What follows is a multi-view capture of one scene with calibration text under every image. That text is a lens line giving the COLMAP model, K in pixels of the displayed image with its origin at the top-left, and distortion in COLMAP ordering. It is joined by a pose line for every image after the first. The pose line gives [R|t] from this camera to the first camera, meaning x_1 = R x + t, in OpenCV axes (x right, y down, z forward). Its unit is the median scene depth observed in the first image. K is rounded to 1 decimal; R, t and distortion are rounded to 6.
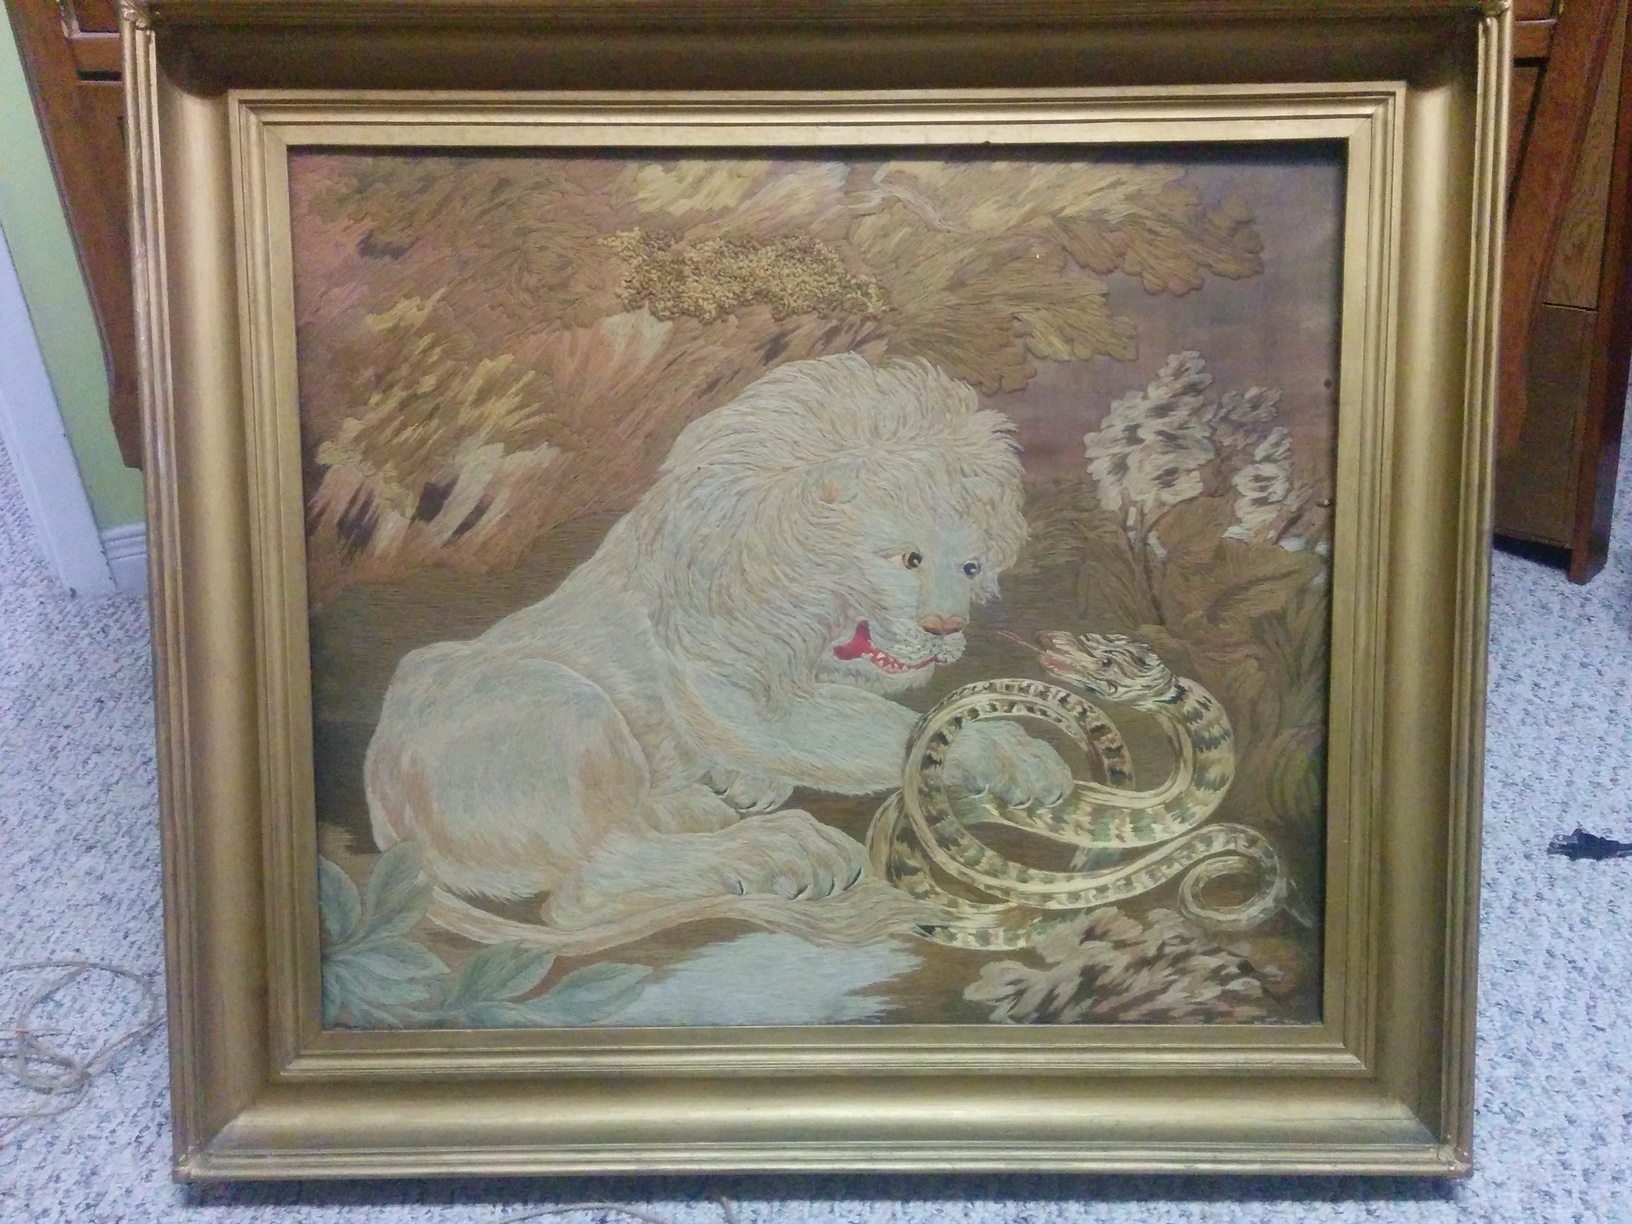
lens RADIAL K [[1457.2, 0, 830.4], [0, 1457.2, 611.8], [0, 0, 1]] dist [0.073074, -0.107095]
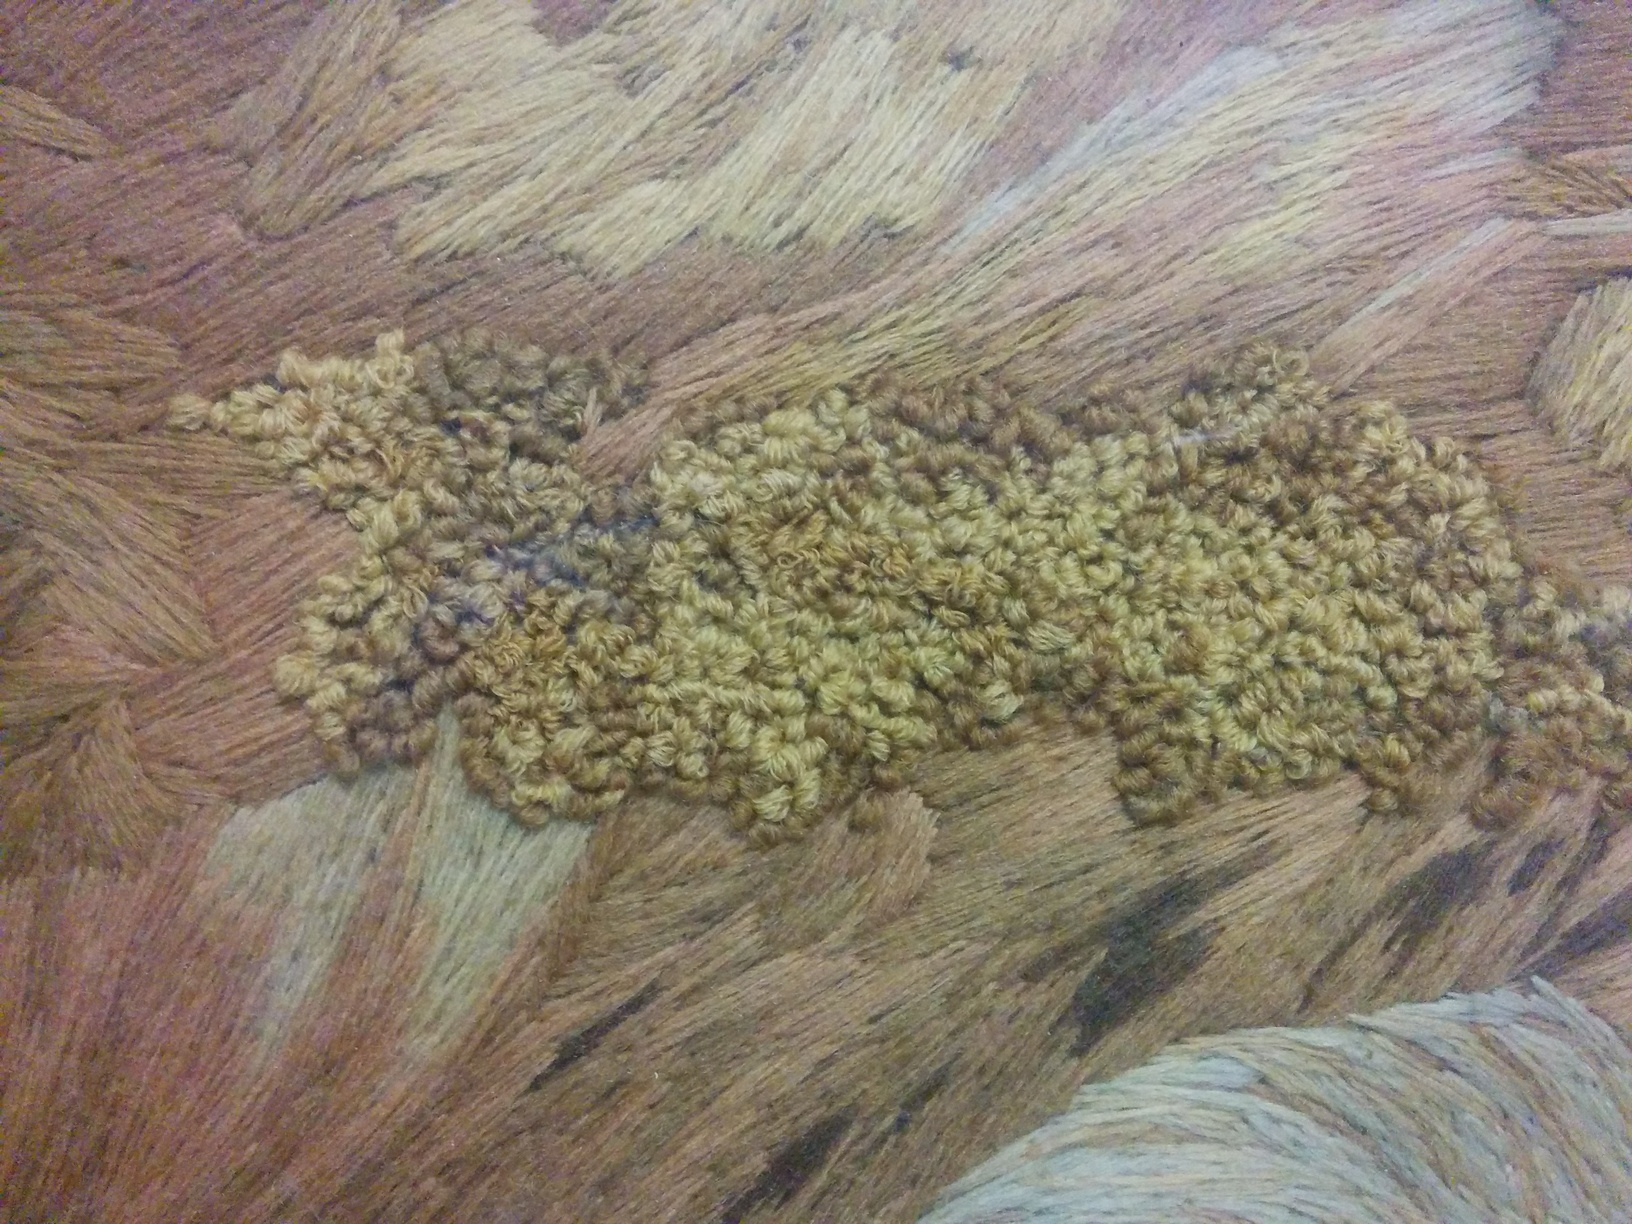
lens RADIAL K [[1457.2, 0, 818.7], [0, 1457.2, 619.6], [0, 0, 1]] dist [0.073074, -0.107095]
pose [[0.999408, -0.000995, 0.034375, -0.083675], [0.002495, 0.999045, -0.043629, -0.214073], [-0.034299, 0.043689, 0.998456, 0.800373]]
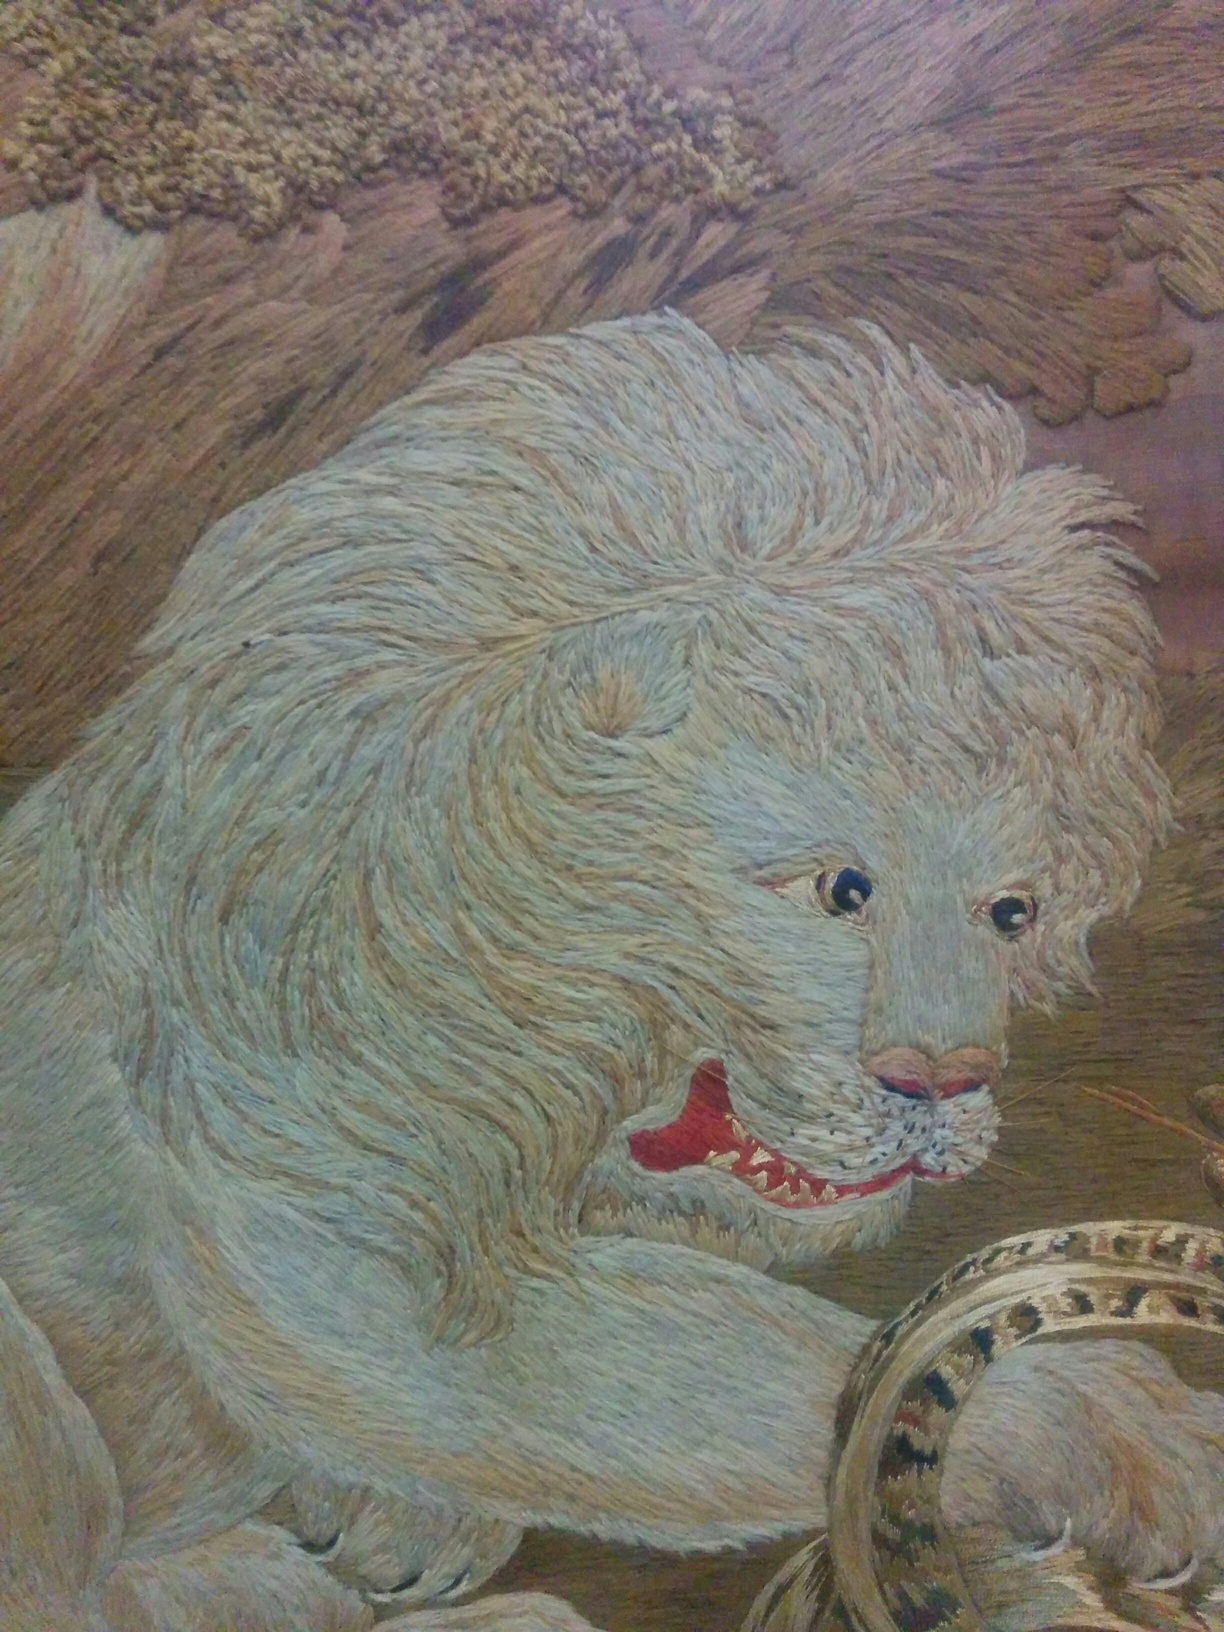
lens RADIAL K [[1457.2, 0, 615.4], [0, 1457.2, 824.4], [0, 0, 1]] dist [0.073074, -0.107095]
pose [[0.999857, -0.014207, -0.009150, 0.003307], [0.013717, 0.998578, -0.051524, -0.034089], [0.009869, 0.051391, 0.998630, 0.640368]]
